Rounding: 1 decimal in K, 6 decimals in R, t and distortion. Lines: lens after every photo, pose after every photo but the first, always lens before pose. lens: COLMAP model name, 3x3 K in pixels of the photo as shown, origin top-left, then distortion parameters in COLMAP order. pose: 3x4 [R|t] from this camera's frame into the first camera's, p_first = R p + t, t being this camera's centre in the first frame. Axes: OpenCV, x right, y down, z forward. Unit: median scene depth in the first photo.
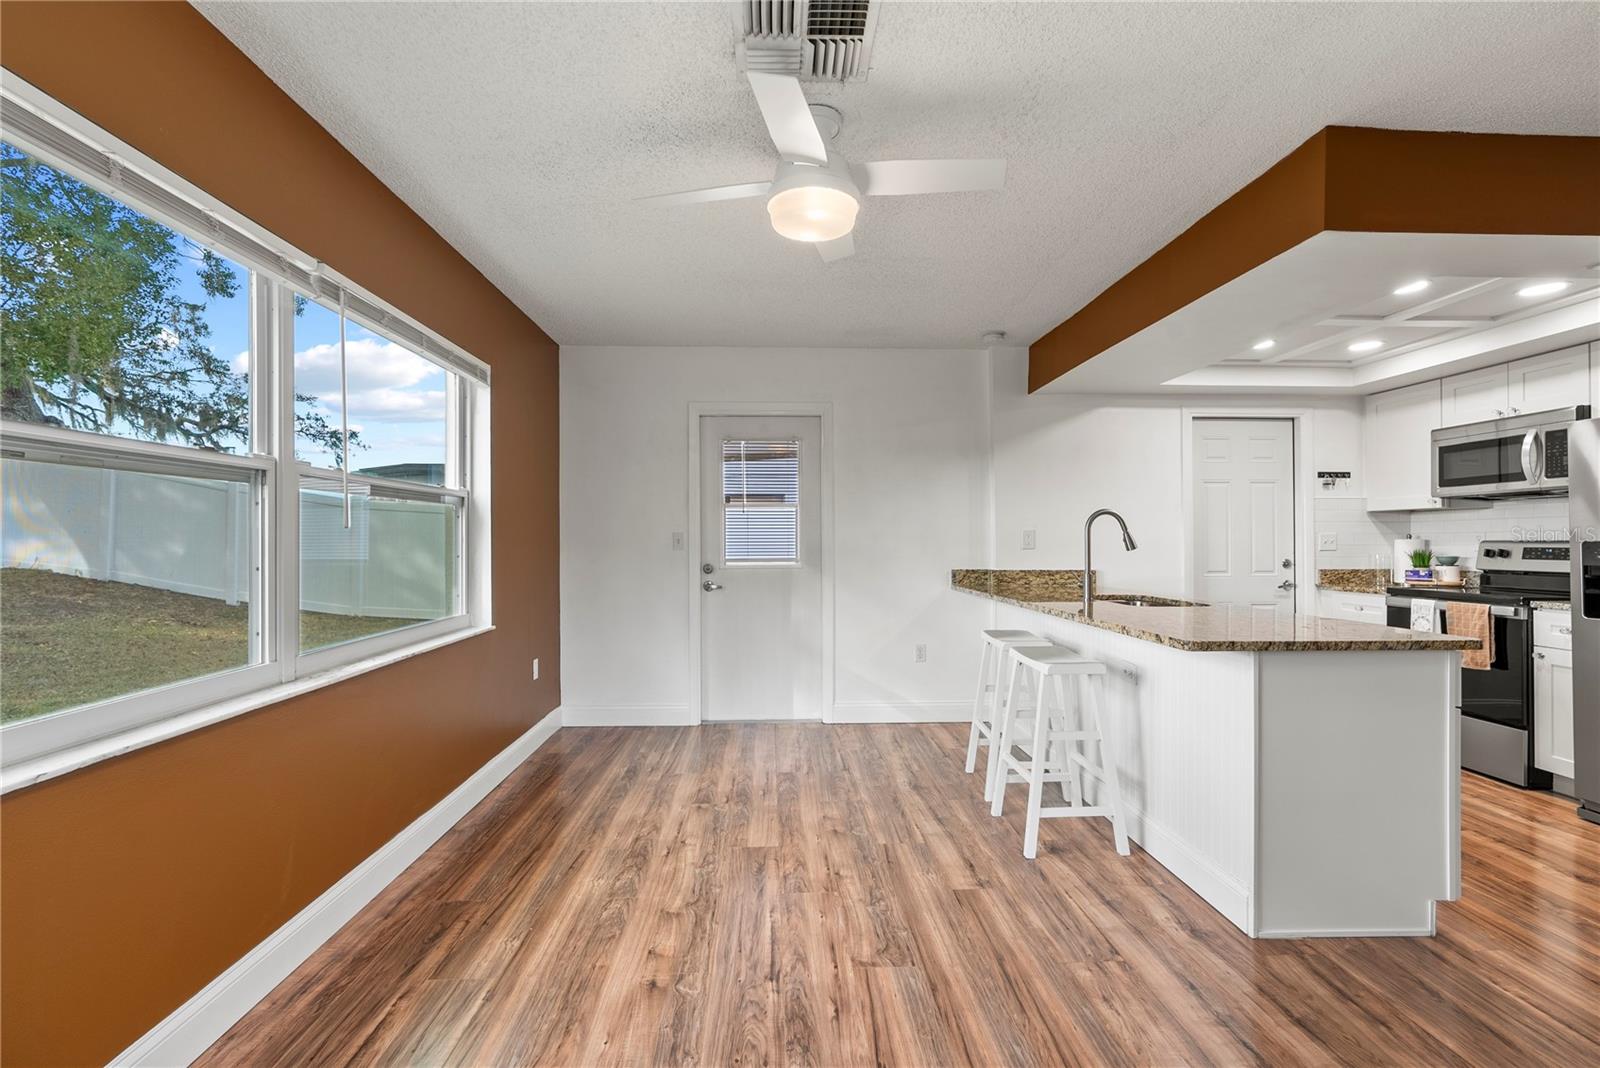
lens RADIAL K [[724.6, 0, 791.7], [0, 724.6, 535.6], [0, 0, 1]] dist [-0.019135, 0.008775]
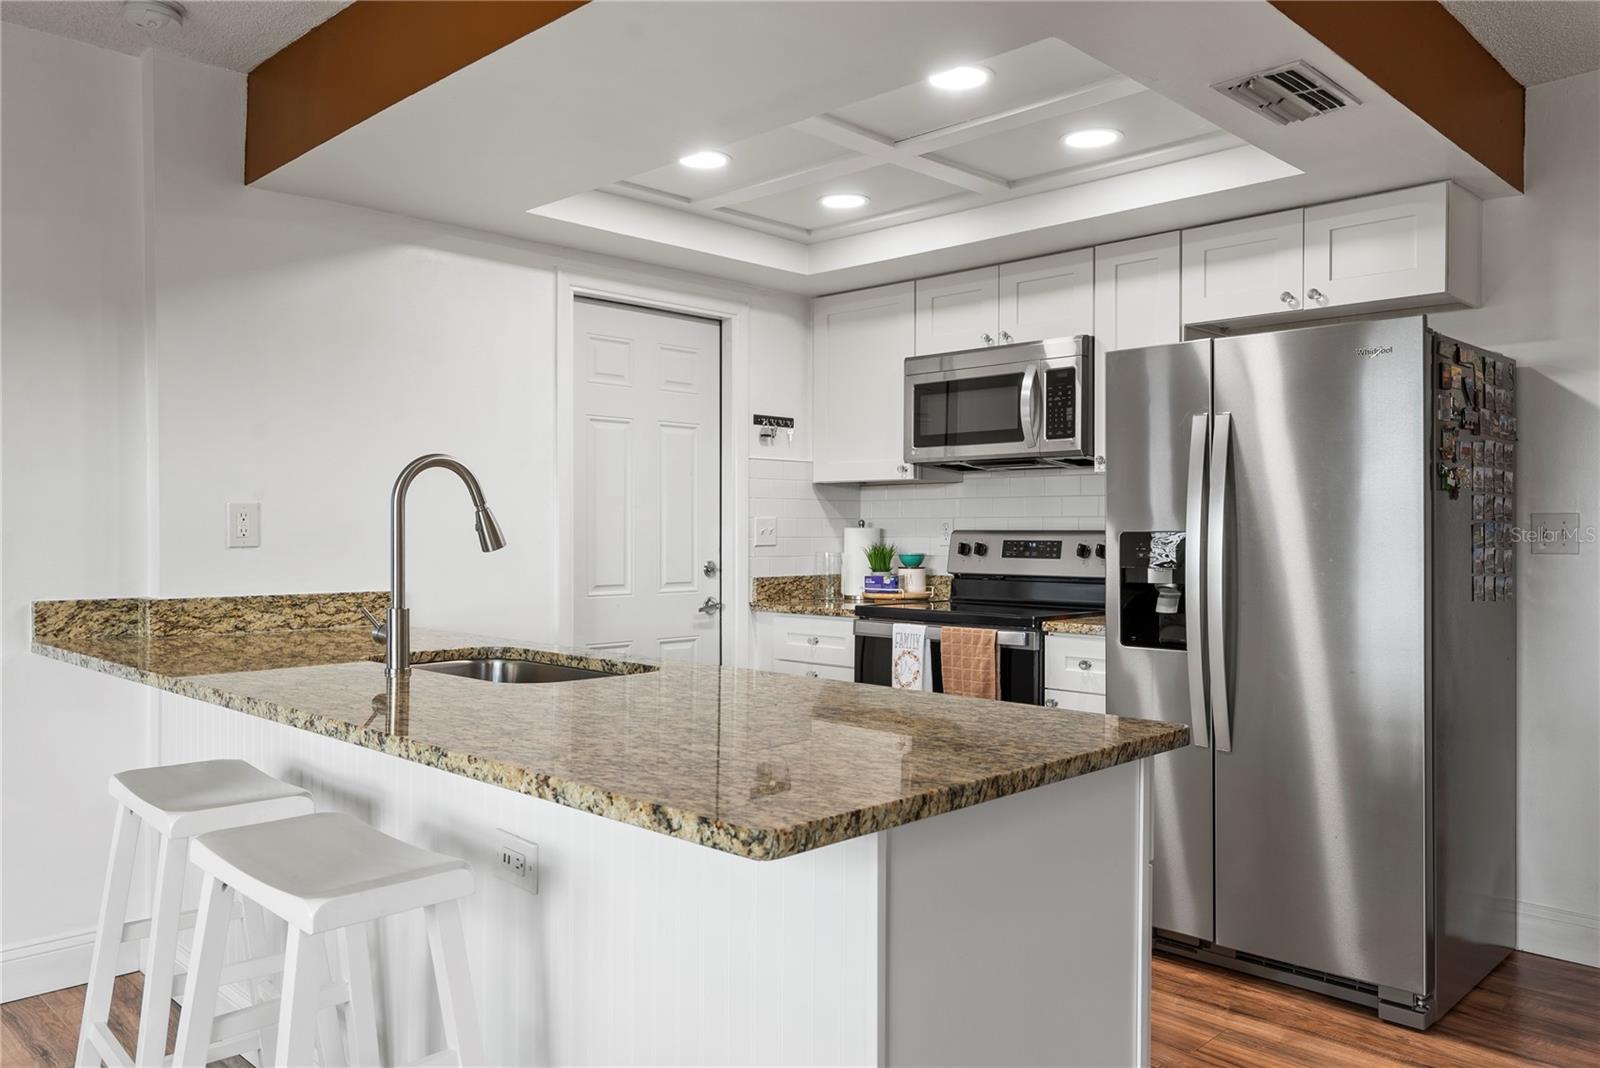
lens RADIAL K [[1183.0, 0, 796.1], [0, 1183.0, 533.6], [0, 0, 1]] dist [0.000317, 0.003157]
pose [[0.725669, 0.000157, 0.688044, 0.096993], [-0.007849, 0.999937, 0.008051, 0.002553], [-0.687999, -0.011243, 0.725625, 0.311907]]
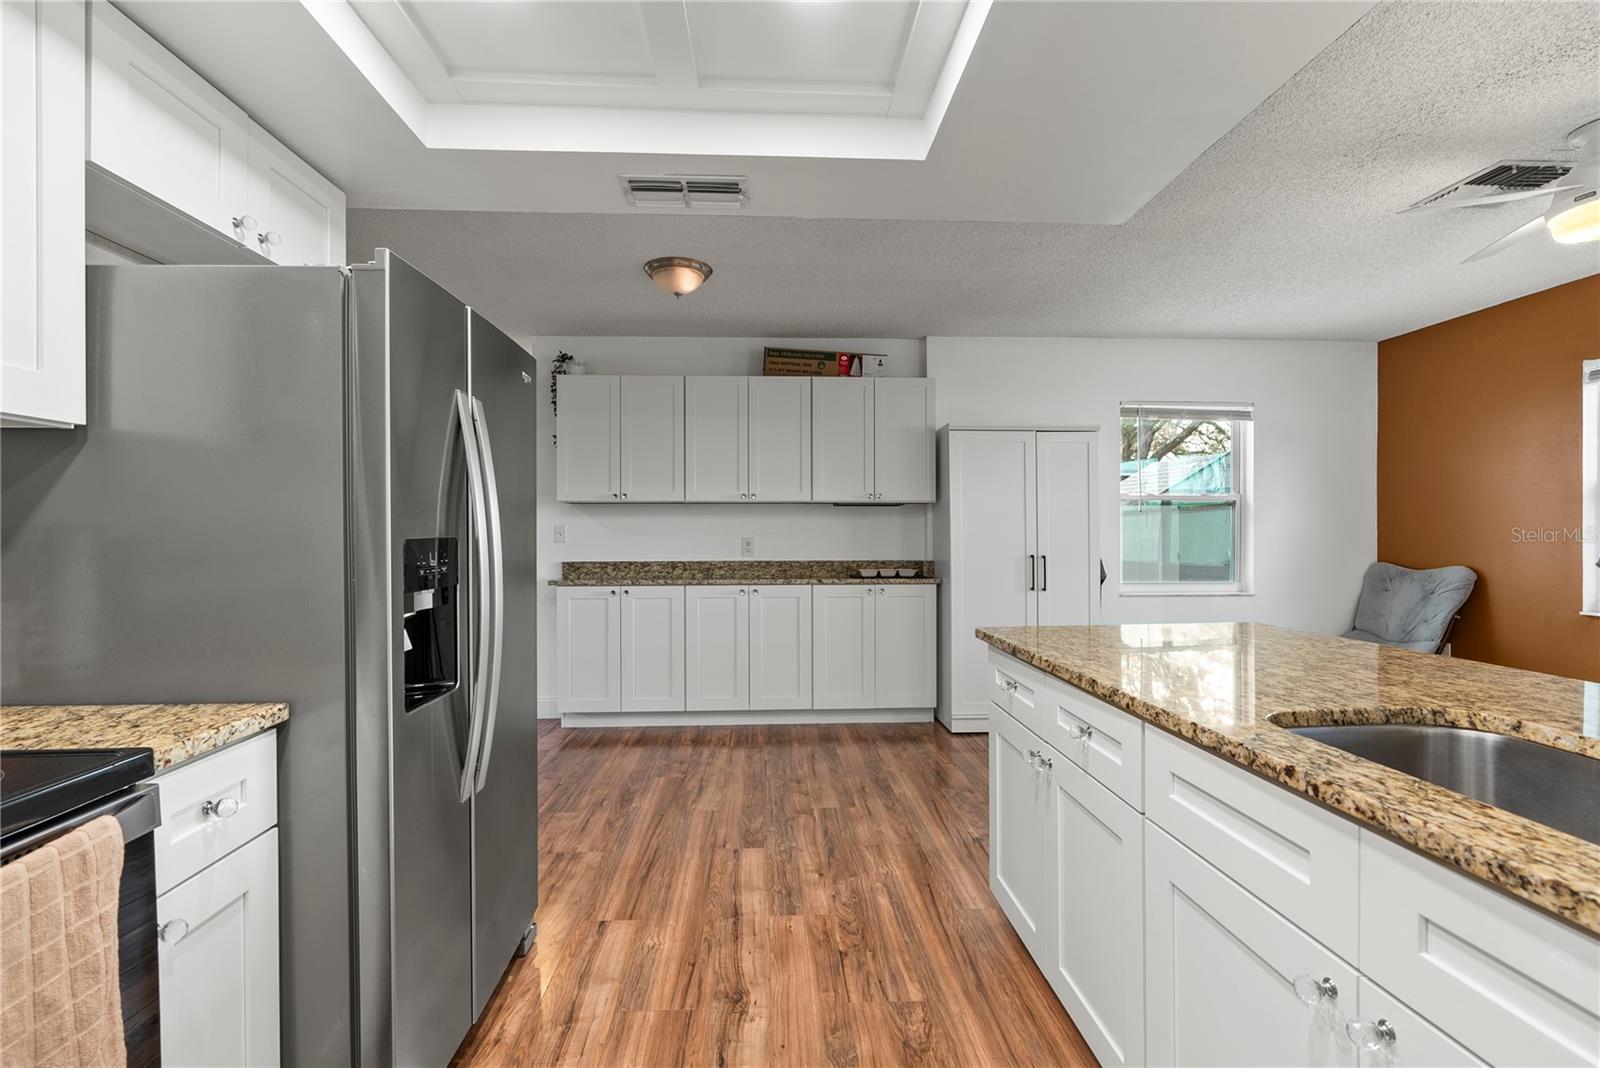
lens RADIAL K [[724.6, 0, 791.7], [0, 724.6, 535.6], [0, 0, 1]] dist [-0.019135, 0.008775]
pose [[-0.999913, 0.006132, -0.011644, 0.661608], [0.006123, 0.999981, 0.000784, 0.004696], [0.011649, 0.000712, -0.999932, 1.090999]]
